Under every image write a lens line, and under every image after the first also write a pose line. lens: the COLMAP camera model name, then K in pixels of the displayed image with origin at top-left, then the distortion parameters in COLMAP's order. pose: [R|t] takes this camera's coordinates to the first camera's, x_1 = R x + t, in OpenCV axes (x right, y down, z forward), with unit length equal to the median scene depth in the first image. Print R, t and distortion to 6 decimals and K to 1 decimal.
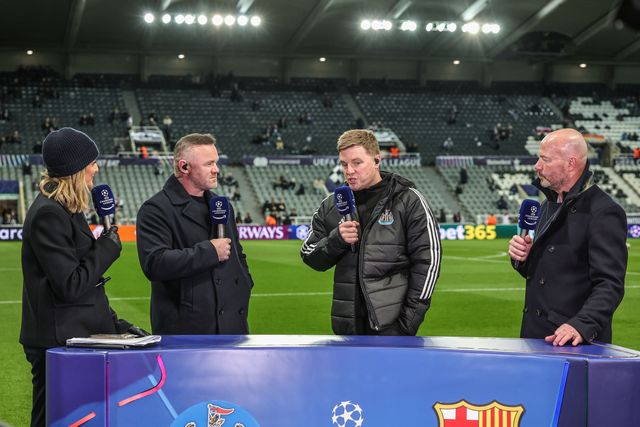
lens RADIAL K [[1862.1, 0, 320.0], [0, 1862.1, 213.5], [0, 0, 1]] dist [0.127477, -0.327725]
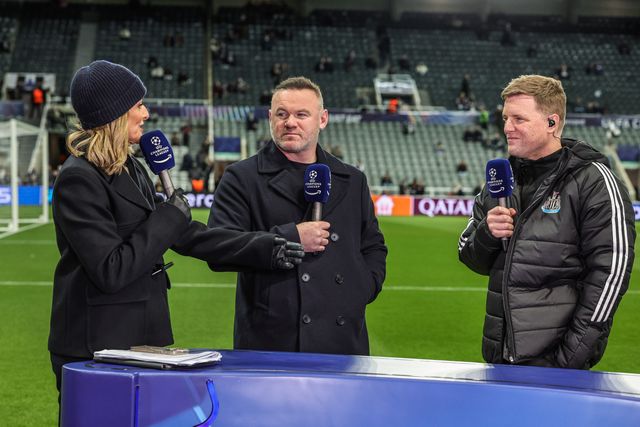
lens RADIAL K [[1862.1, 0, 320.0], [0, 1862.1, 213.5], [0, 0, 1]] dist [0.127477, -0.327725]
pose [[0.958203, 0.037756, -0.283586, 0.109023], [-0.031139, 0.999128, 0.027807, -0.007830], [0.284388, -0.017815, 0.958544, 0.209175]]
